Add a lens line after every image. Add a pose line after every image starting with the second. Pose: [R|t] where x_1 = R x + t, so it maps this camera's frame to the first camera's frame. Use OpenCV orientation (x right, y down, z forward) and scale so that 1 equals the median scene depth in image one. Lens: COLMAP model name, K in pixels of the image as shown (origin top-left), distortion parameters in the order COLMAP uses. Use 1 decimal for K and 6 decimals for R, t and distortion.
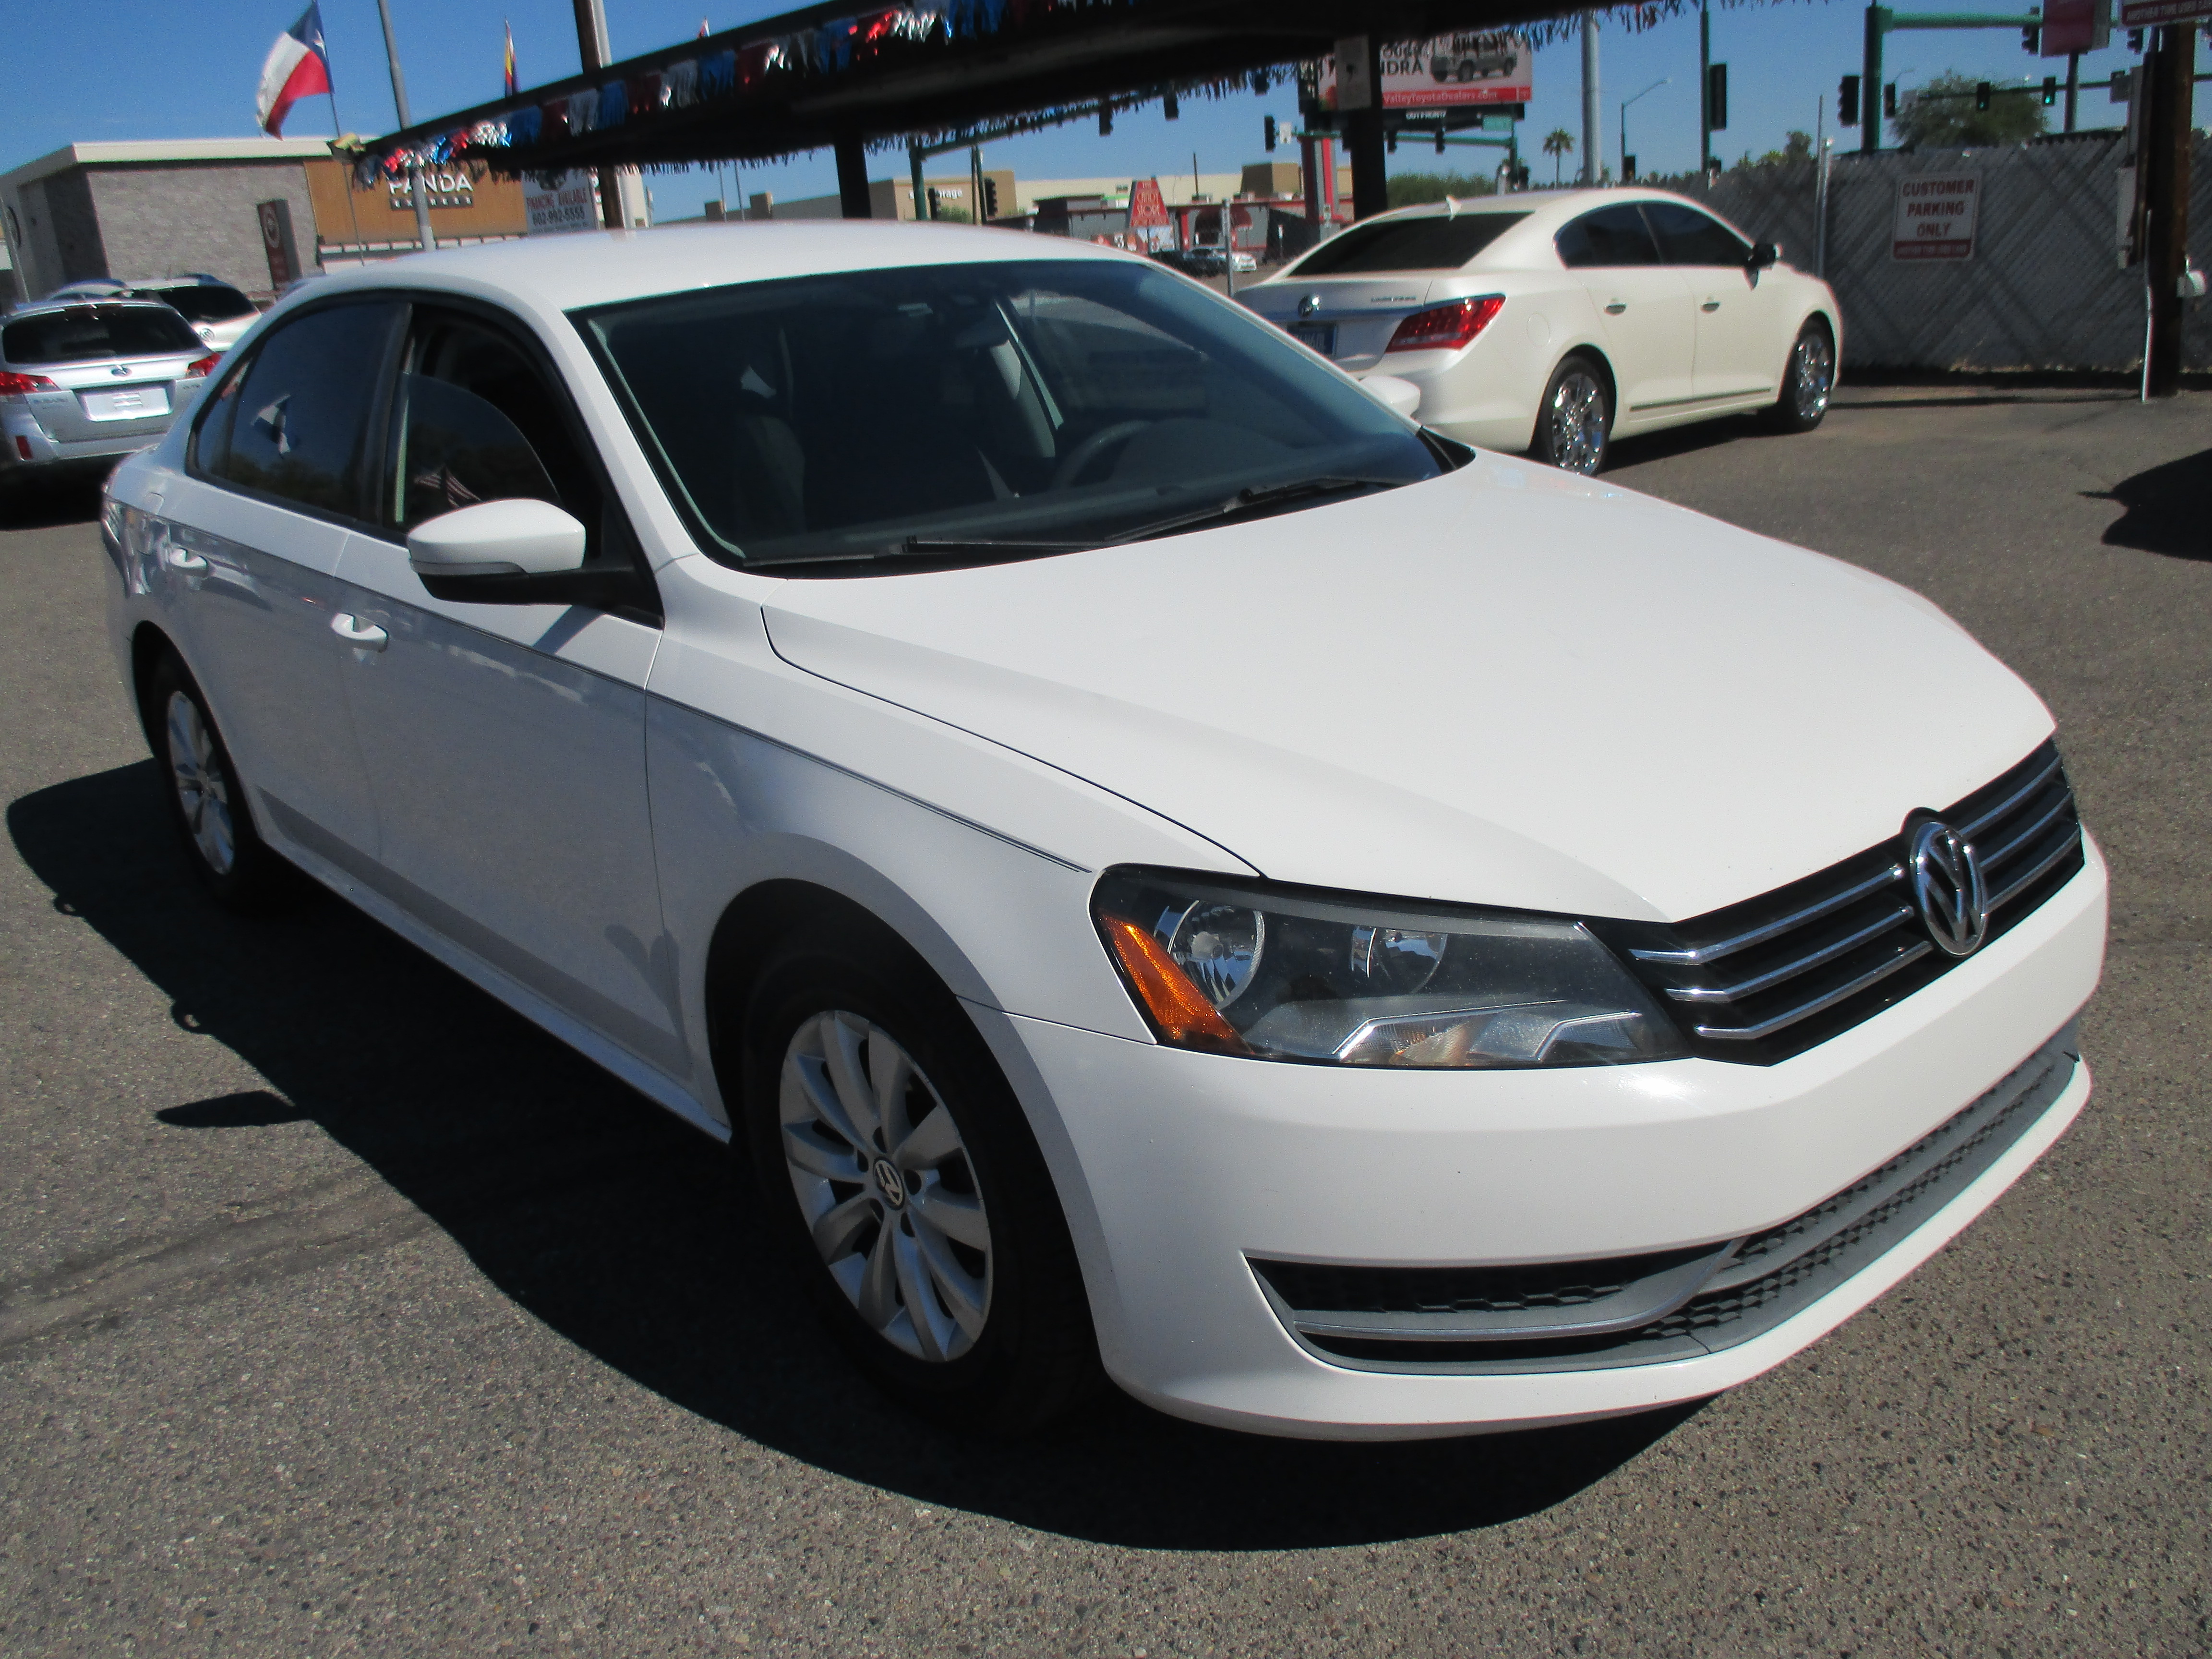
lens RADIAL K [[1768.3, 0, 1167.3], [0, 1768.3, 871.8], [0, 0, 1]] dist [-0.027533, -0.002088]
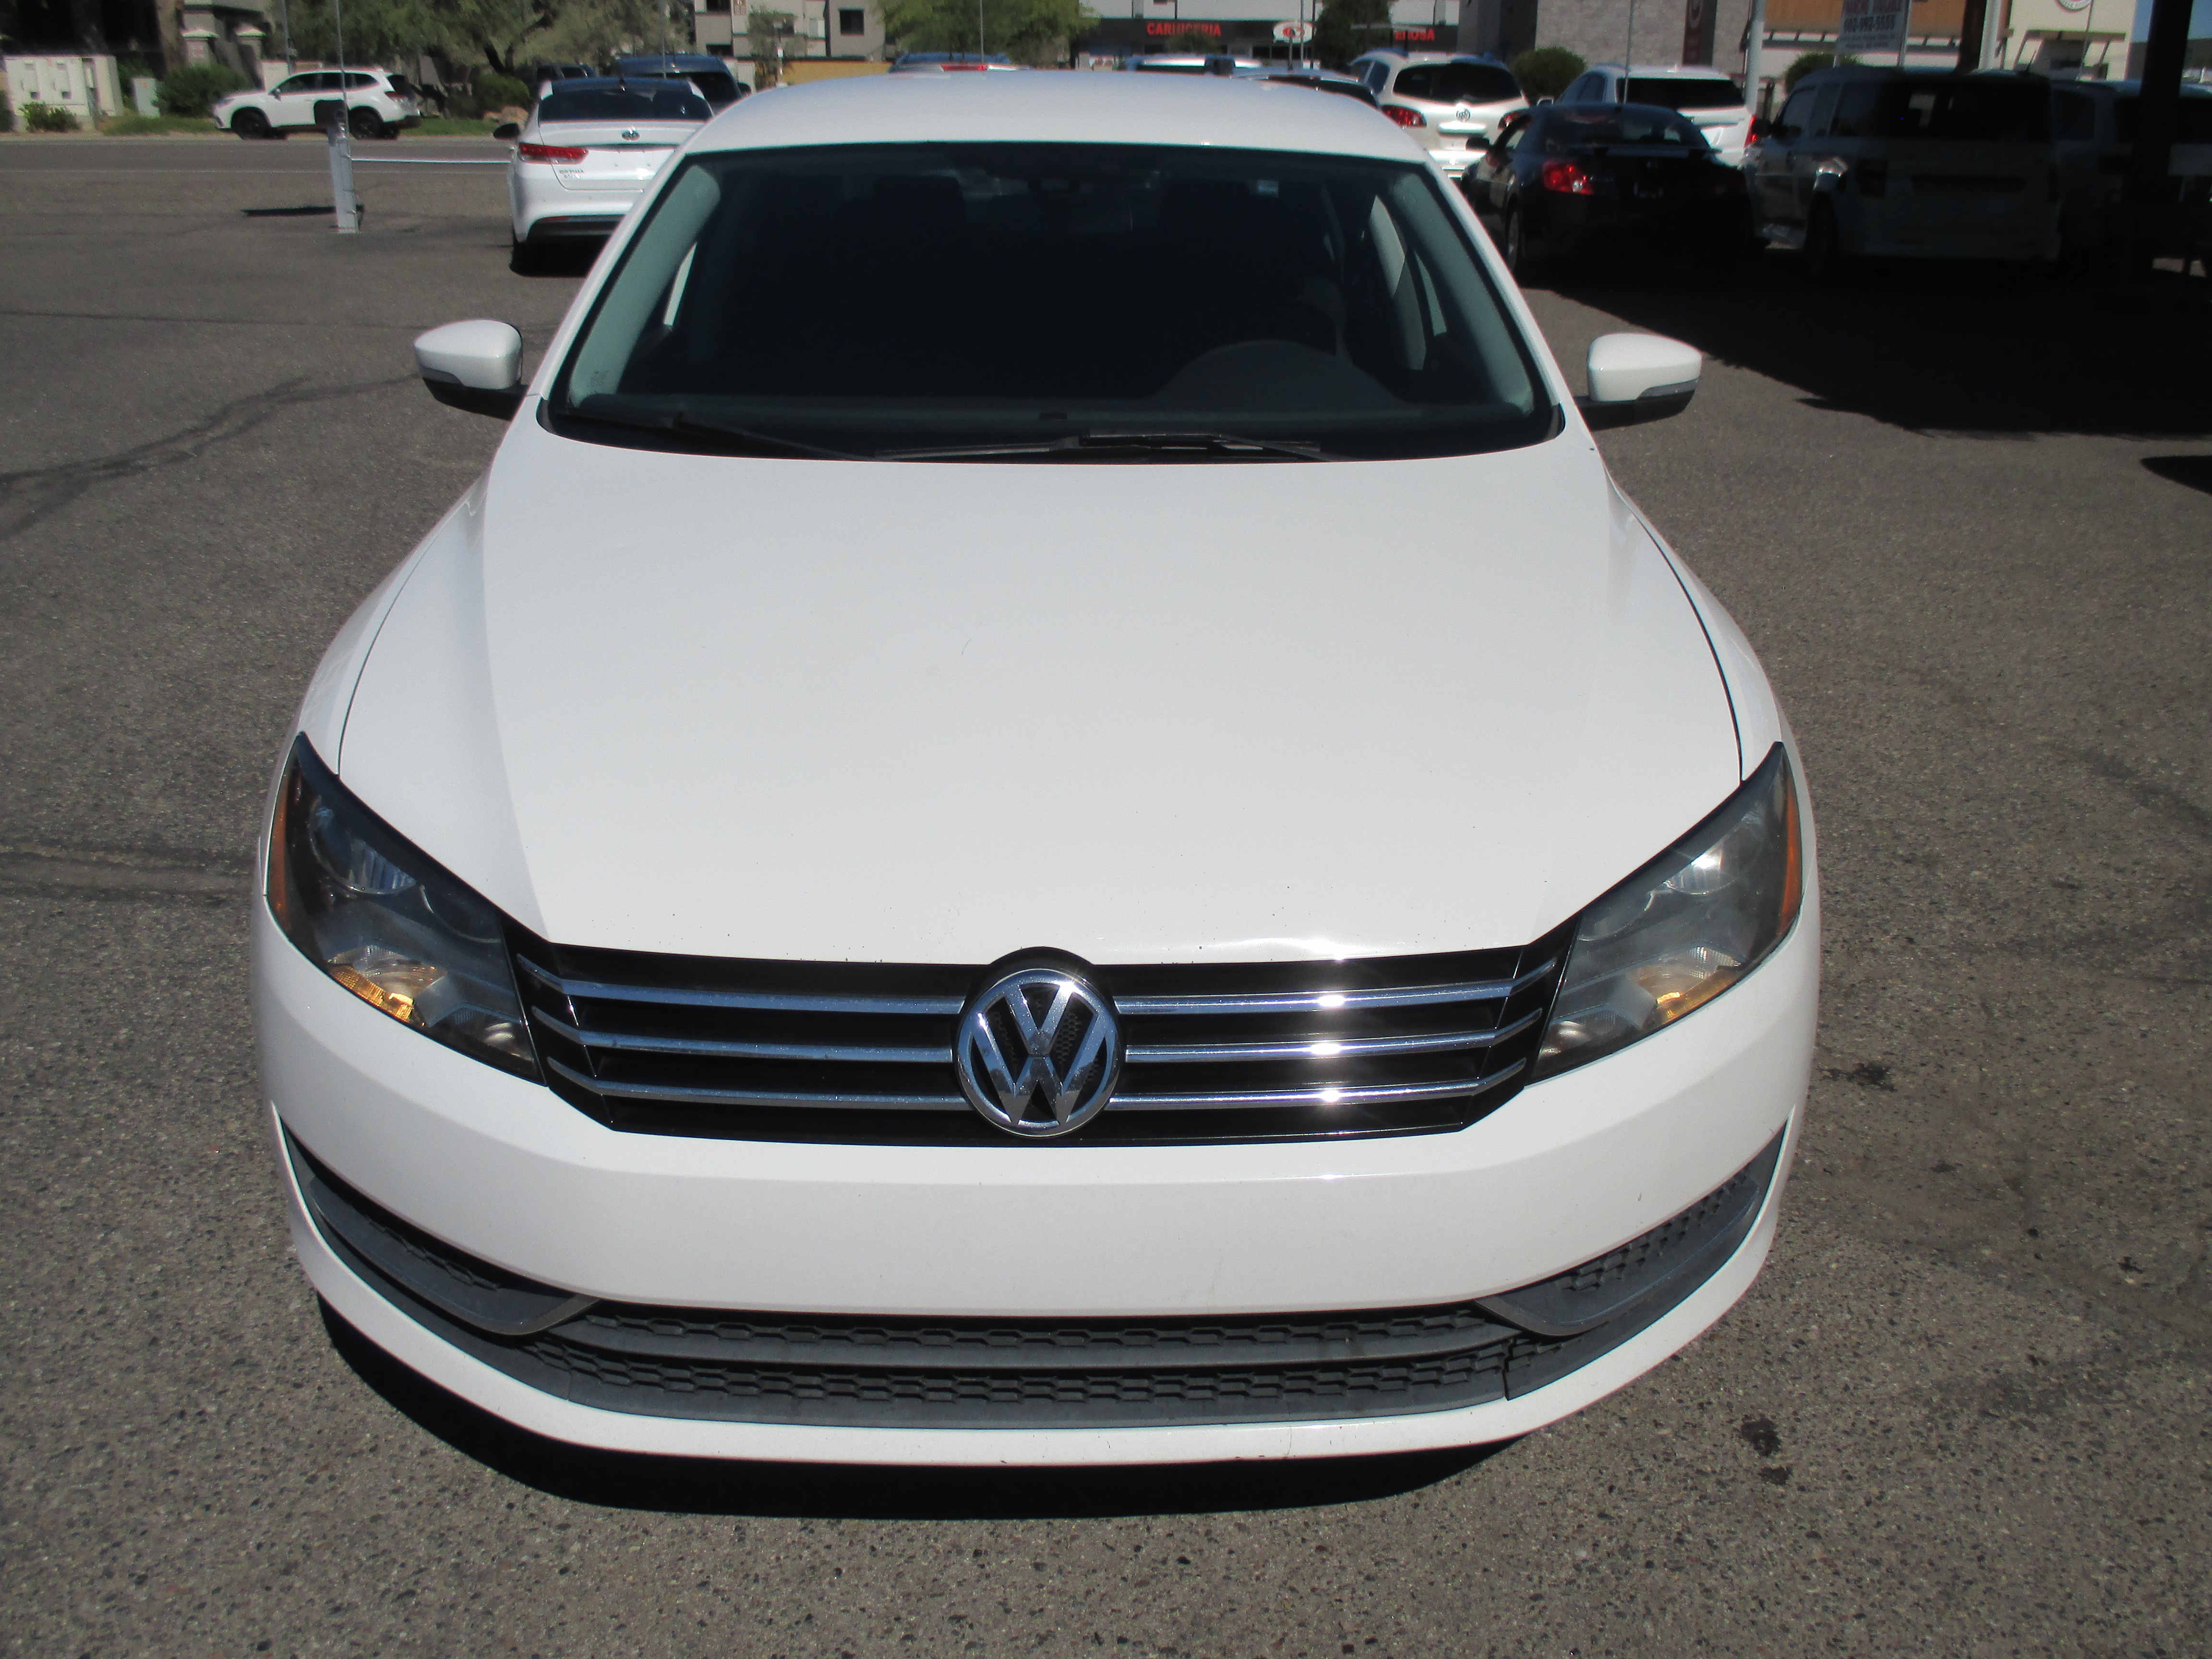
lens RADIAL K [[1989.1, 0, 1106.0], [0, 1989.1, 829.5], [0, 0, 1]] dist [-0.074397, 0.064464]
pose [[0.766381, 0.299140, -0.568486, 0.956332], [-0.276188, 0.952429, 0.128840, -0.215703], [0.579983, 0.058269, 0.812542, 0.266304]]
